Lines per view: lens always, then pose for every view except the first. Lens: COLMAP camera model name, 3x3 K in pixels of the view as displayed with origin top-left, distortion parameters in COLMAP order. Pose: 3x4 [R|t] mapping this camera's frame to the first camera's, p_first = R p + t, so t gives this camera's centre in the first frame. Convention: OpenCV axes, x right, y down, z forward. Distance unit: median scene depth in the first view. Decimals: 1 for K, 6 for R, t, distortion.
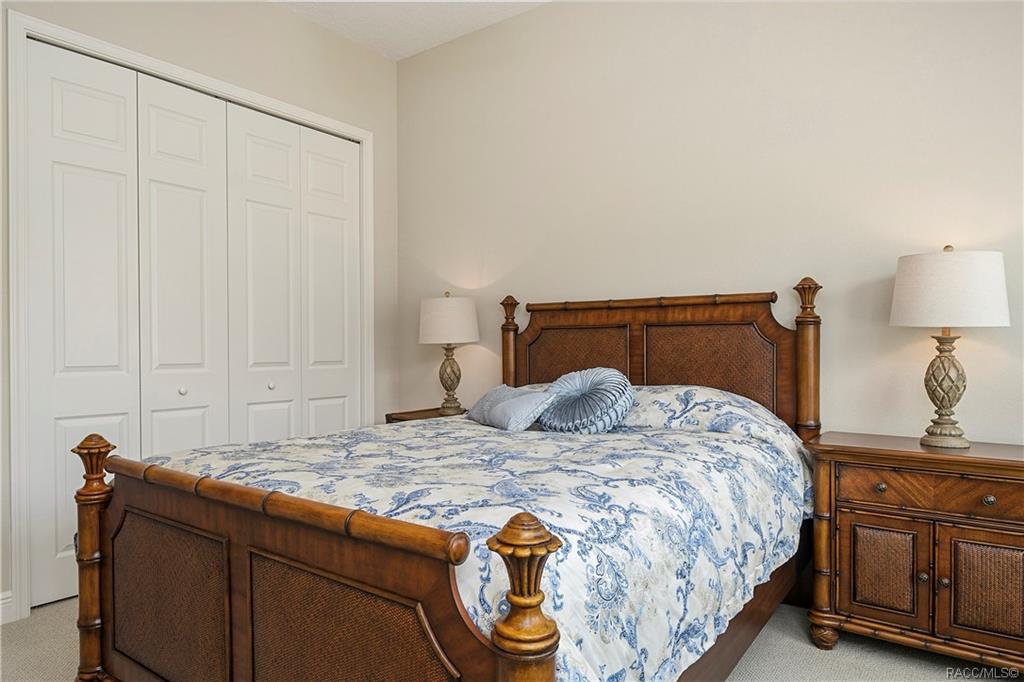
lens RADIAL K [[663.8, 0, 511.0], [0, 663.8, 343.1], [0, 0, 1]] dist [0.006879, 0.000651]
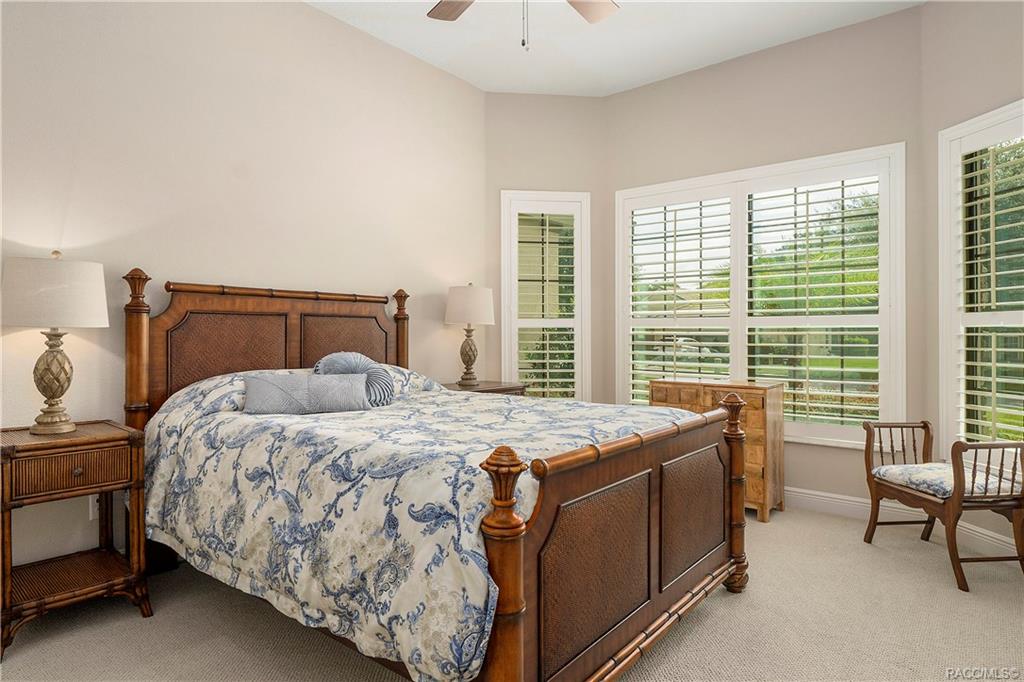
lens RADIAL K [[571.5, 0, 511.0], [0, 571.5, 339.9], [0, 0, 1]] dist [-0.000558, -0.000452]
pose [[0.047248, 0.001063, 0.998883, -0.697244], [0.004258, 0.999990, -0.001266, 0.017535], [-0.998874, 0.004313, 0.047243, 0.559477]]
